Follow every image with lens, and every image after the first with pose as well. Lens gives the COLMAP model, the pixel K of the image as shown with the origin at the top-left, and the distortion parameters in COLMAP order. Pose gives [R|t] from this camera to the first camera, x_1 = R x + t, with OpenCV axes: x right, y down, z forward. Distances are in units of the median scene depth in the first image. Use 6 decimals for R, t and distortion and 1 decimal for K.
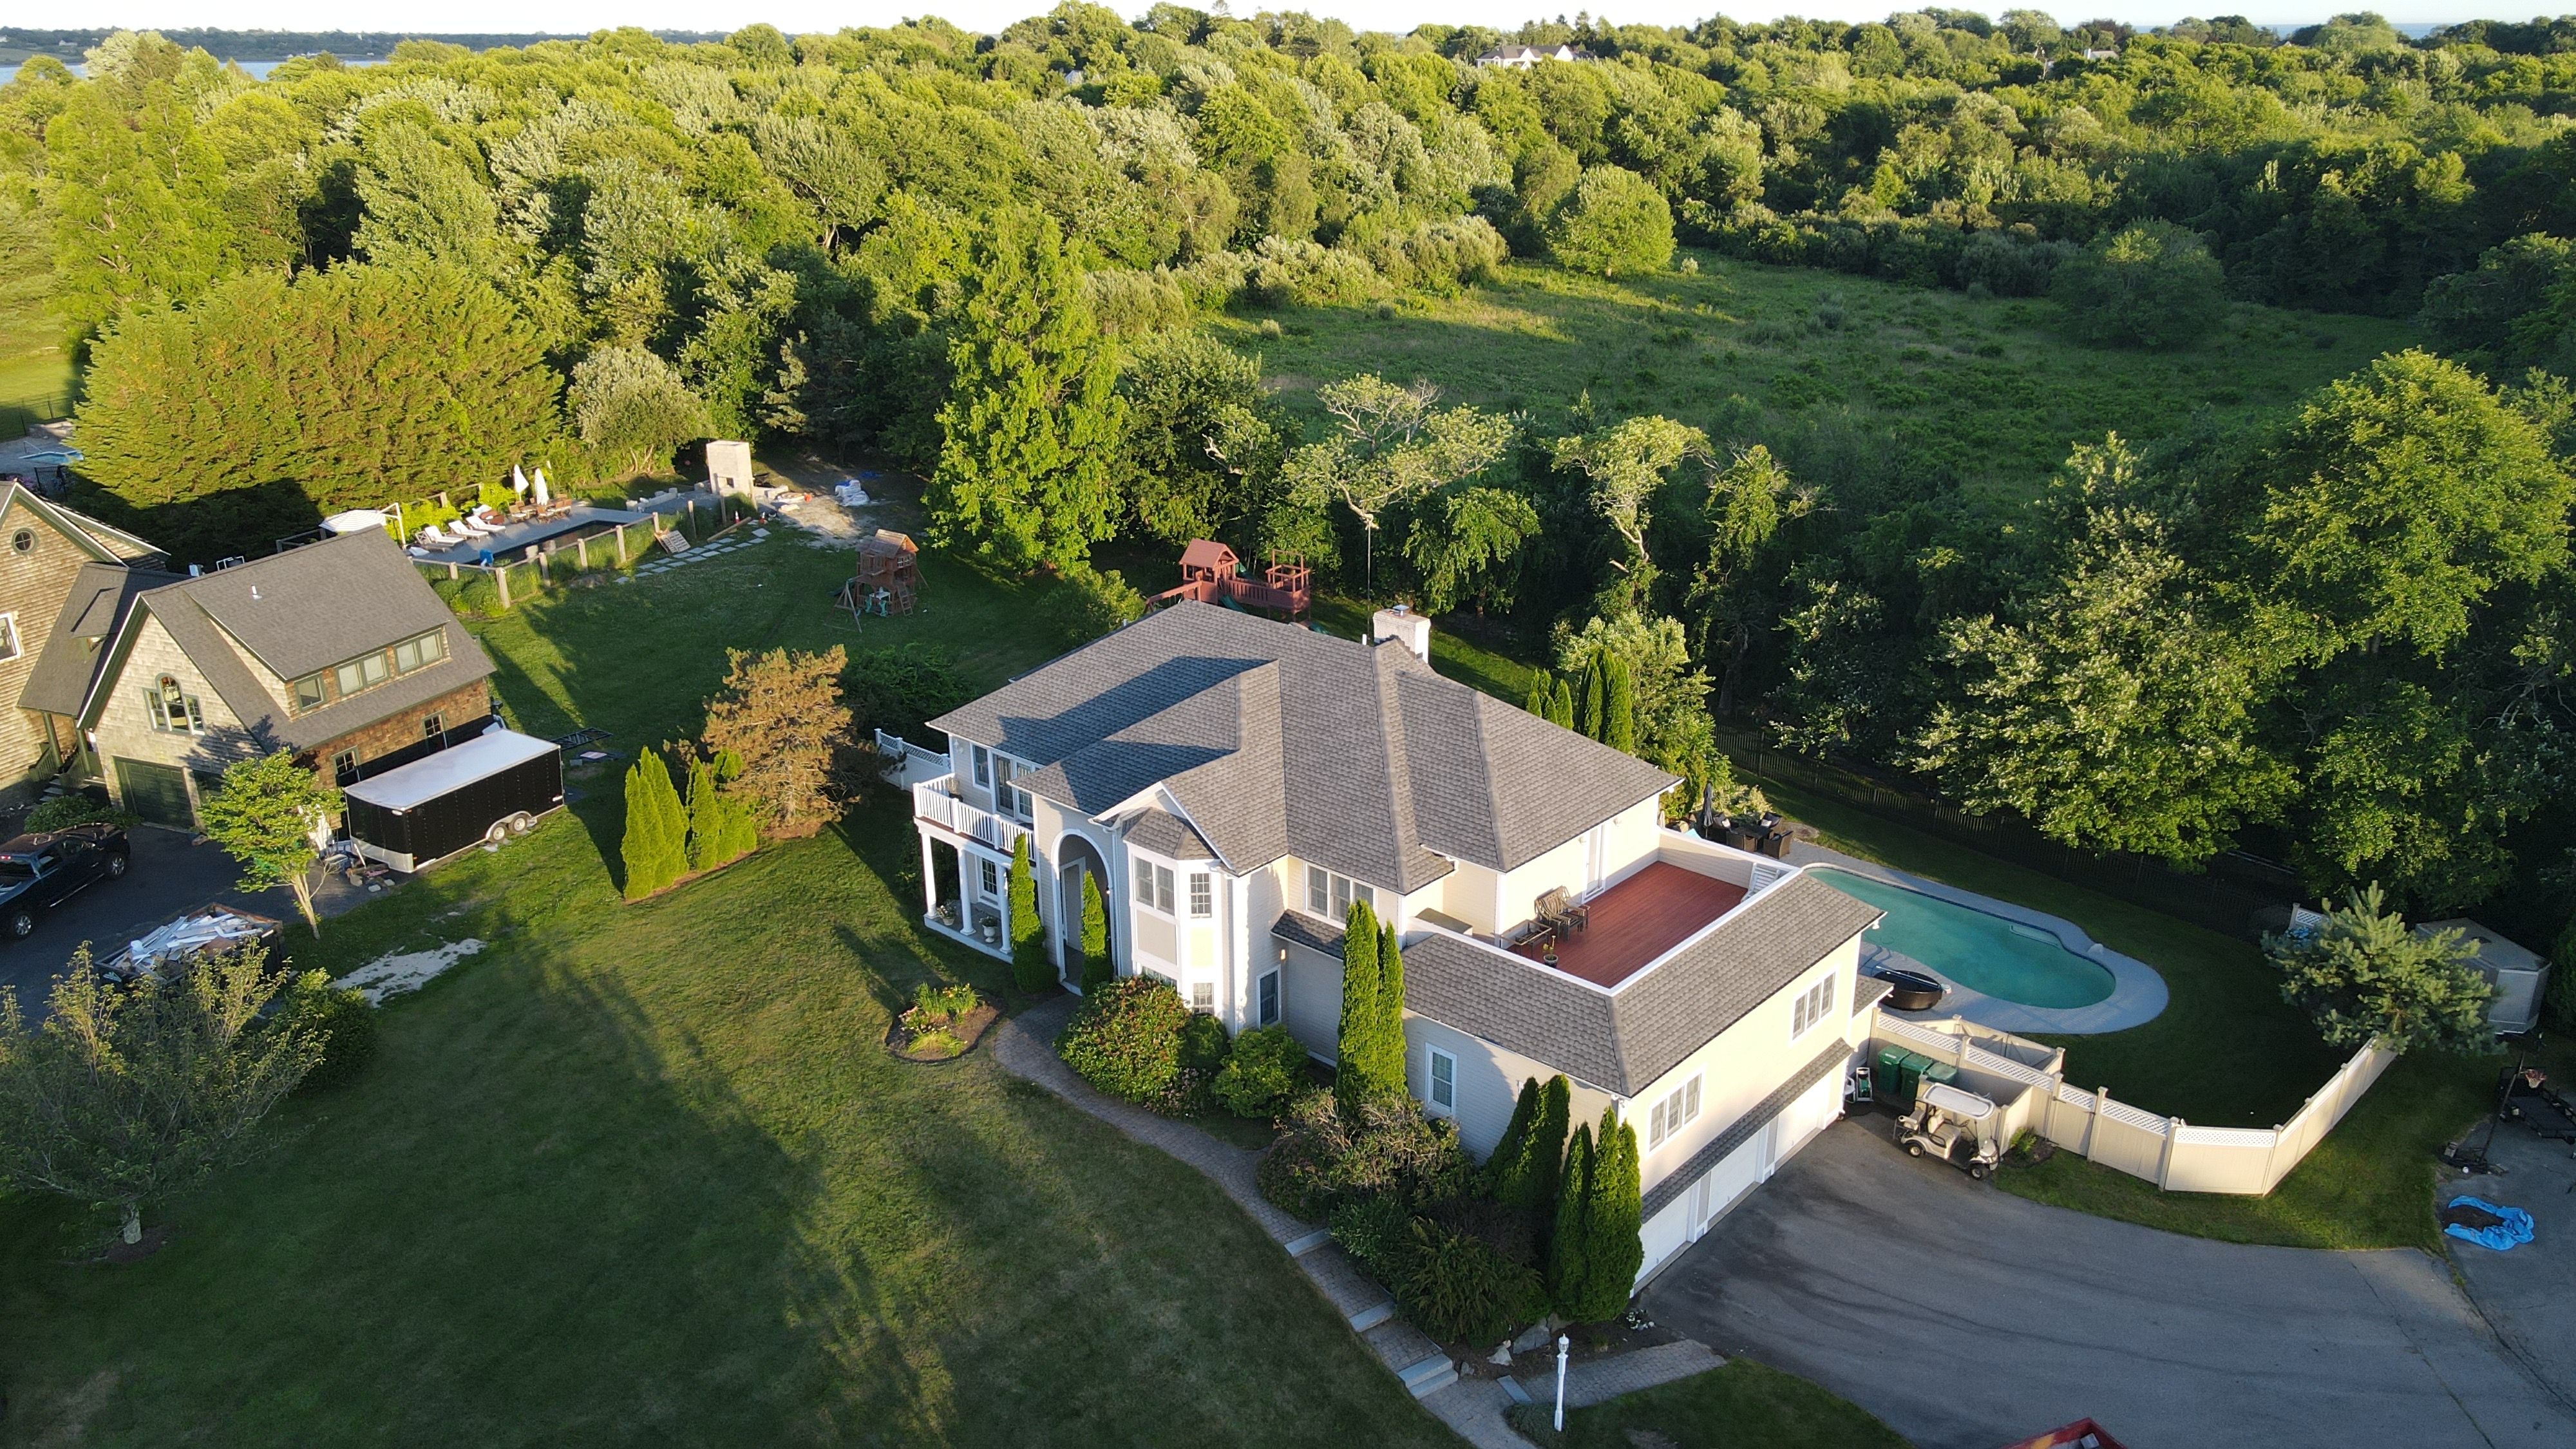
lens RADIAL K [[1793.6, 0, 1323.9], [0, 1793.6, 723.5], [0, 0, 1]] dist [0.002299, 0.001387]
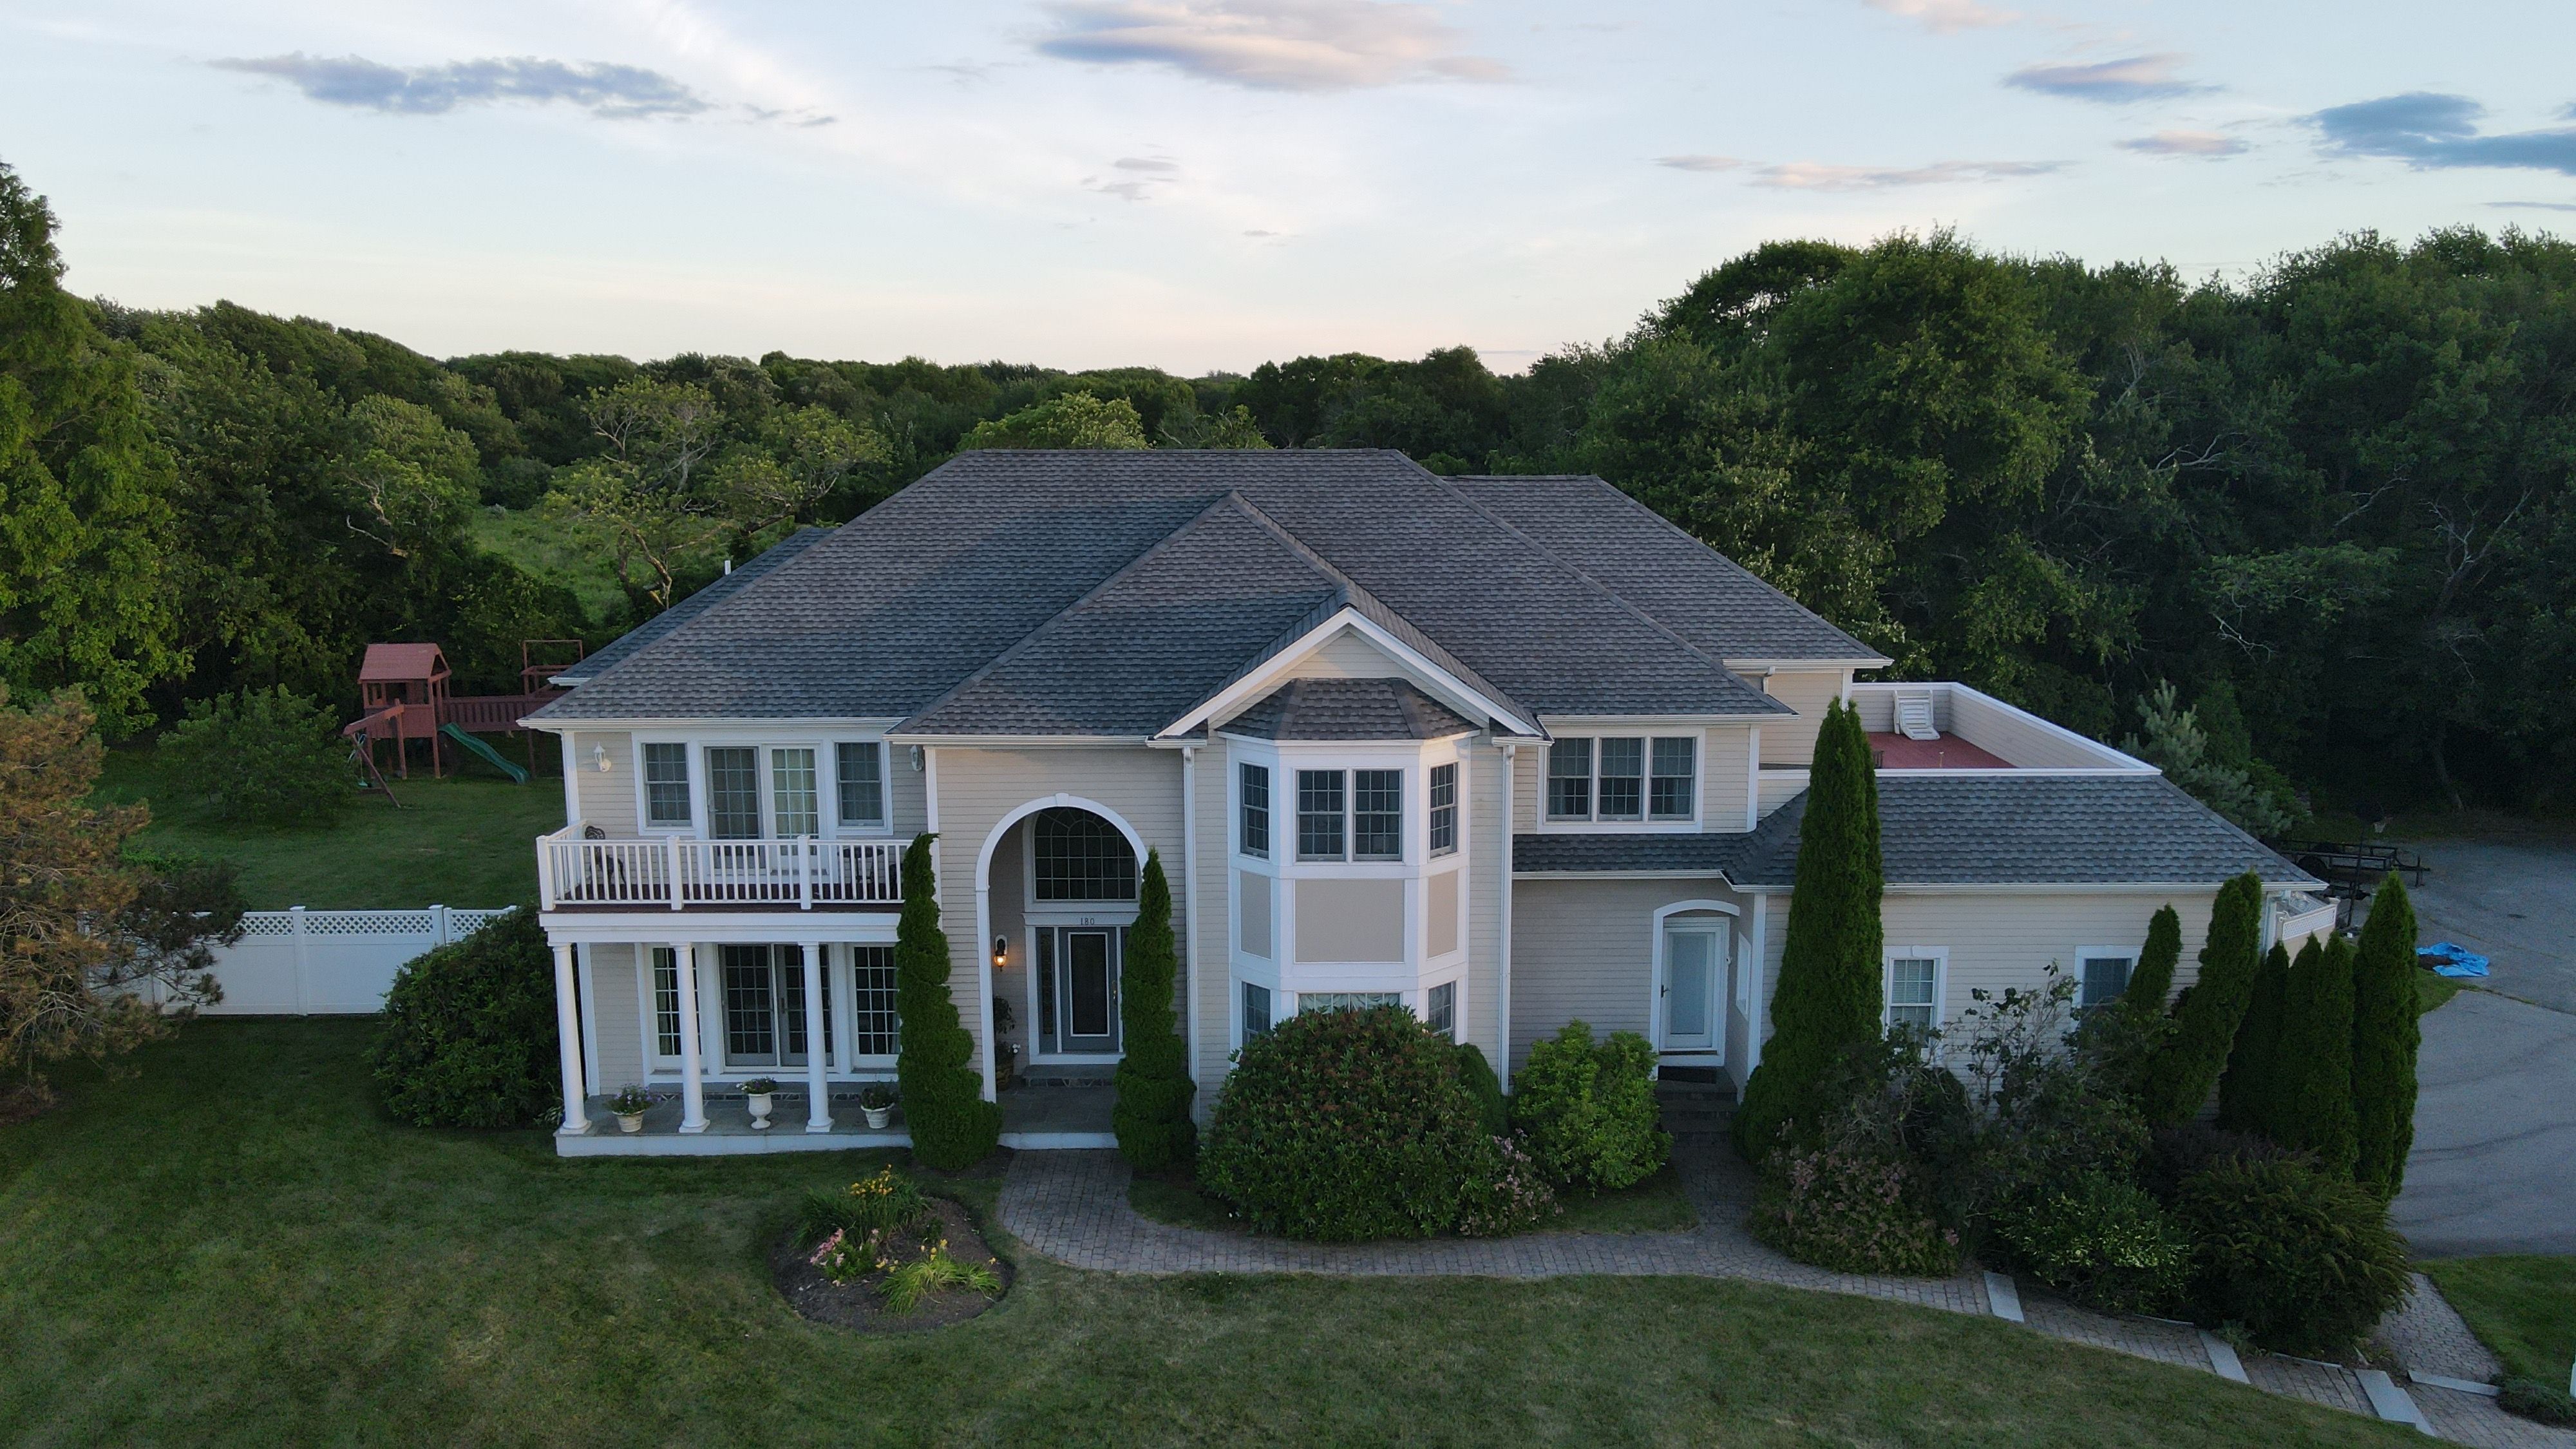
lens RADIAL K [[1866.4, 0, 1288.0], [0, 1866.4, 724.5], [0, 0, 1]] dist [0.003368, 0.029327]
pose [[0.765827, -0.108811, 0.633774, -0.381881], [0.224442, 0.968828, -0.104871, 0.099433], [-0.602606, 0.222558, 0.766377, 0.494721]]
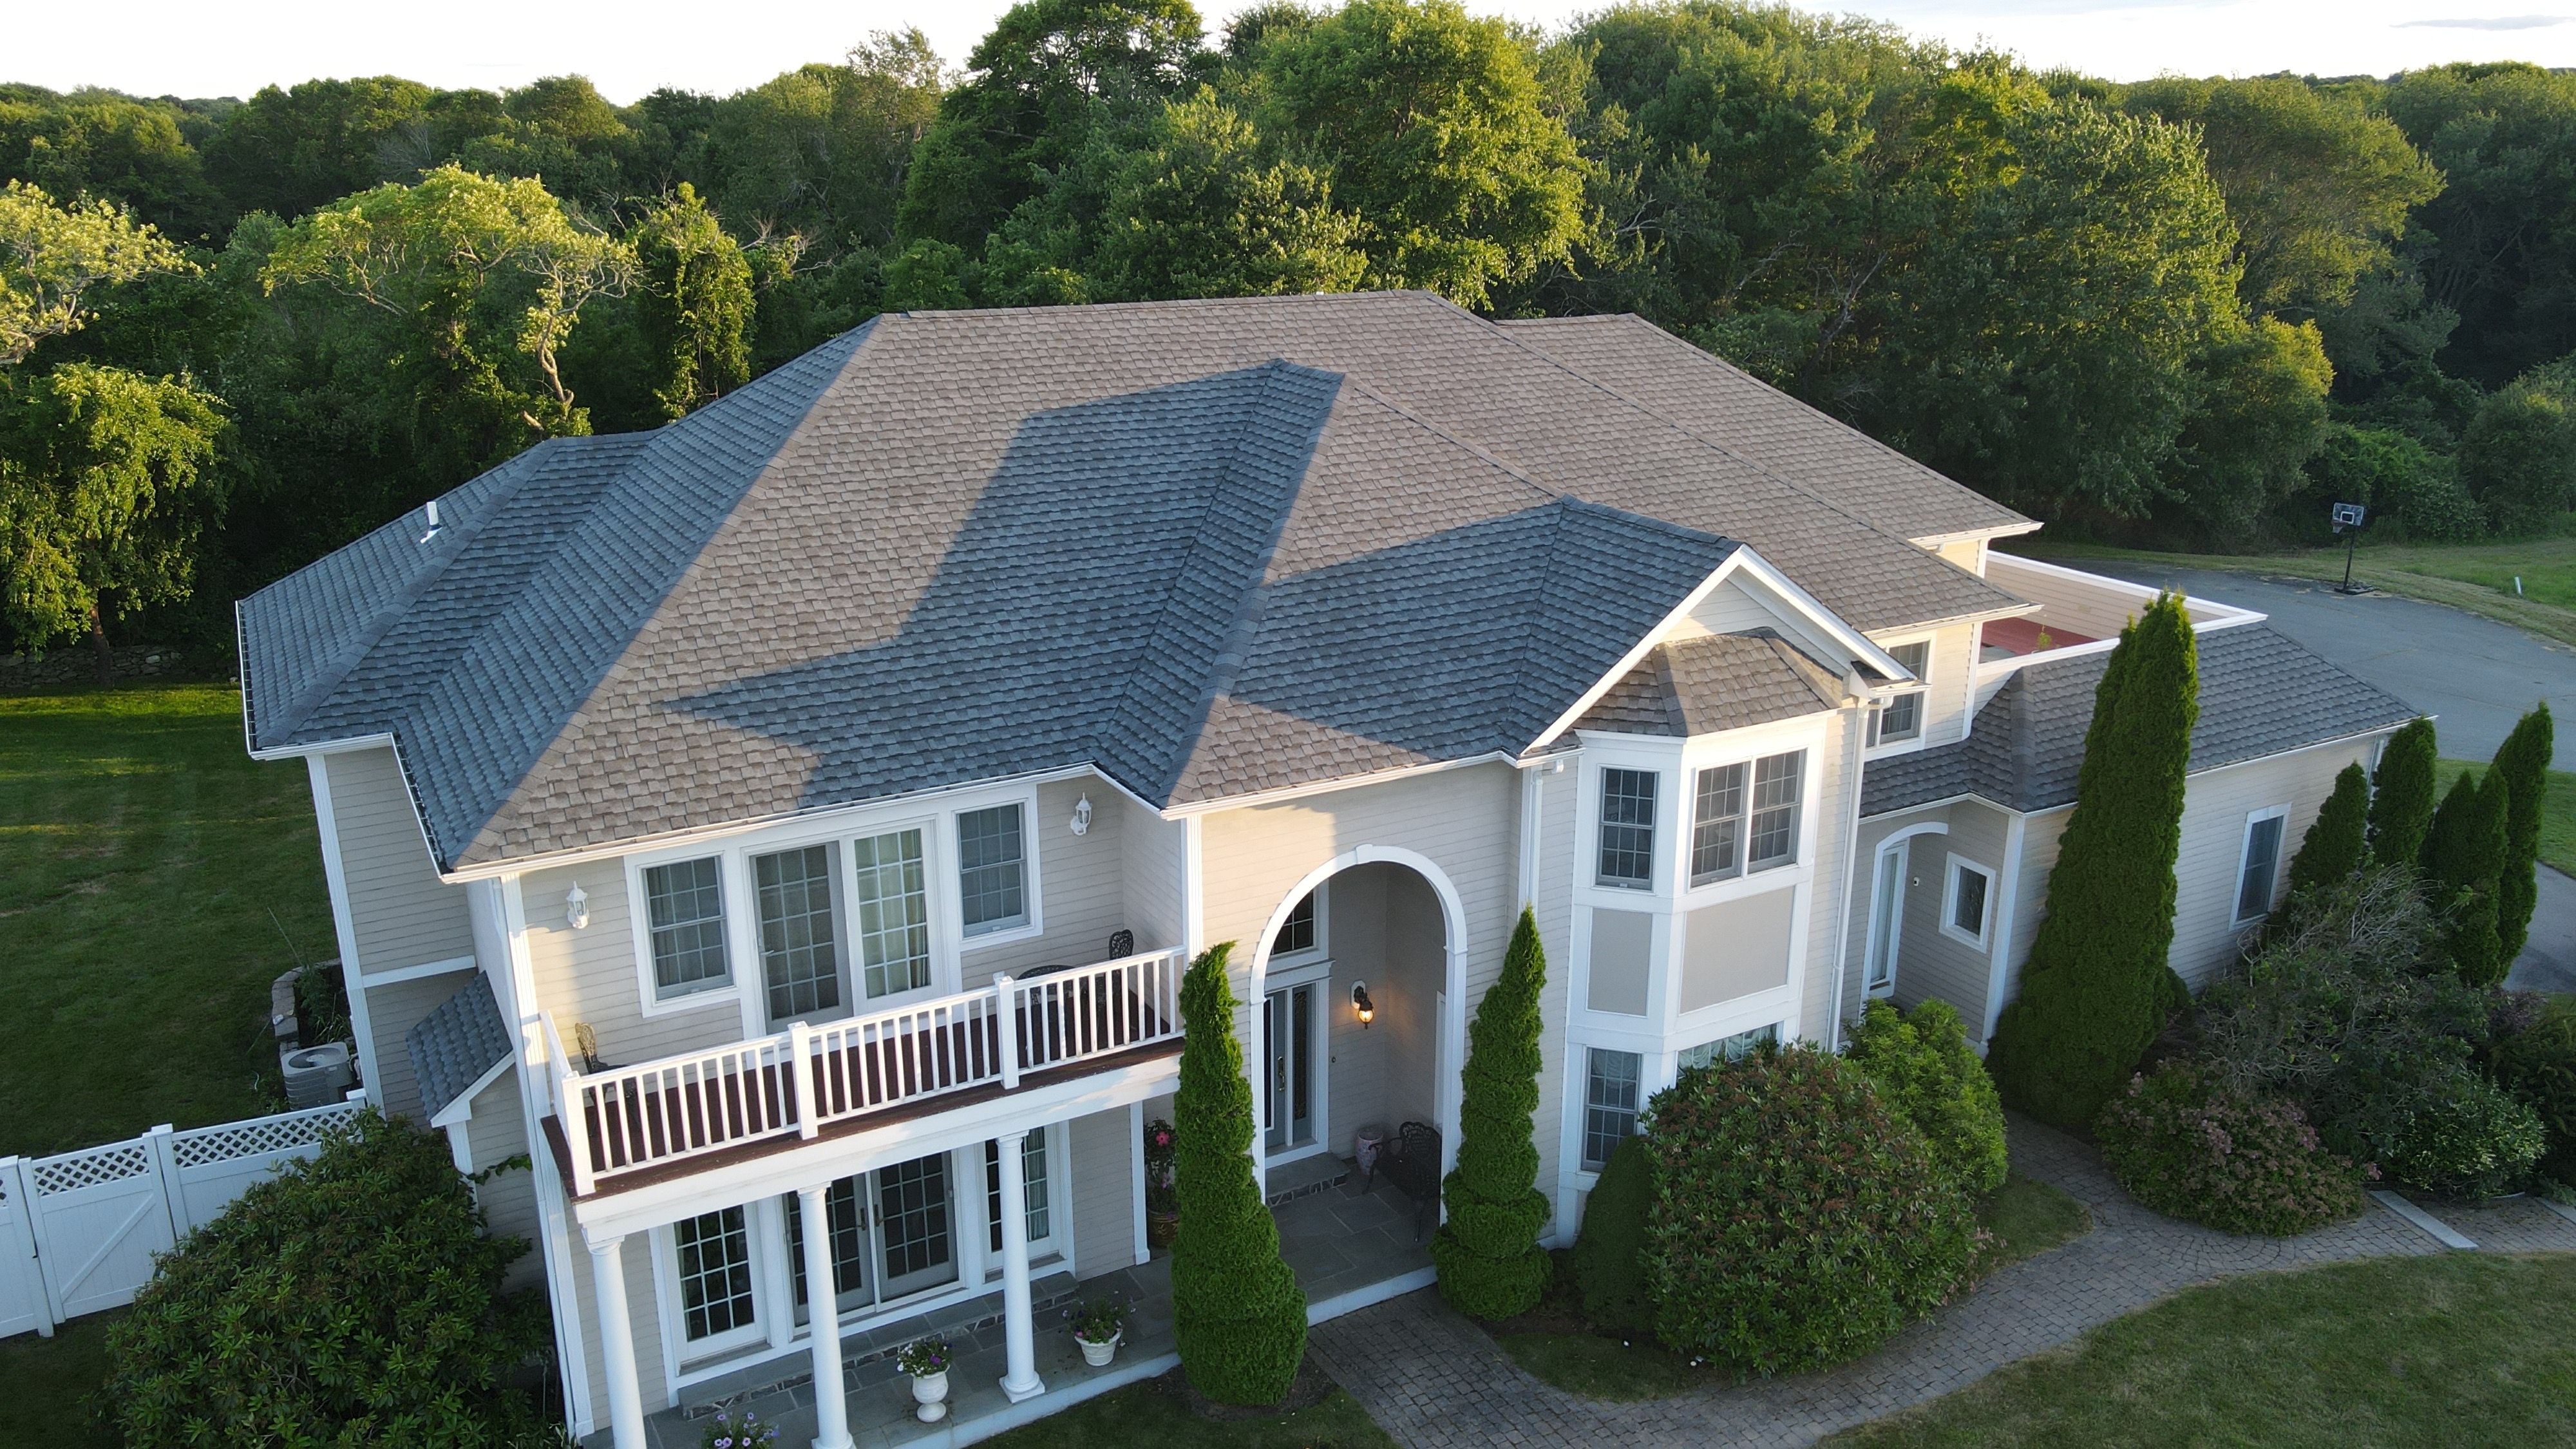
lens RADIAL K [[1874.2, 0, 1288.0], [0, 1874.2, 724.5], [0, 0, 1]] dist [0.013109, 0.006903]
pose [[0.355976, -0.280539, 0.891391, -0.420509], [0.324295, 0.931682, 0.163713, -0.025976], [-0.876421, 0.230796, 0.422634, 0.767562]]
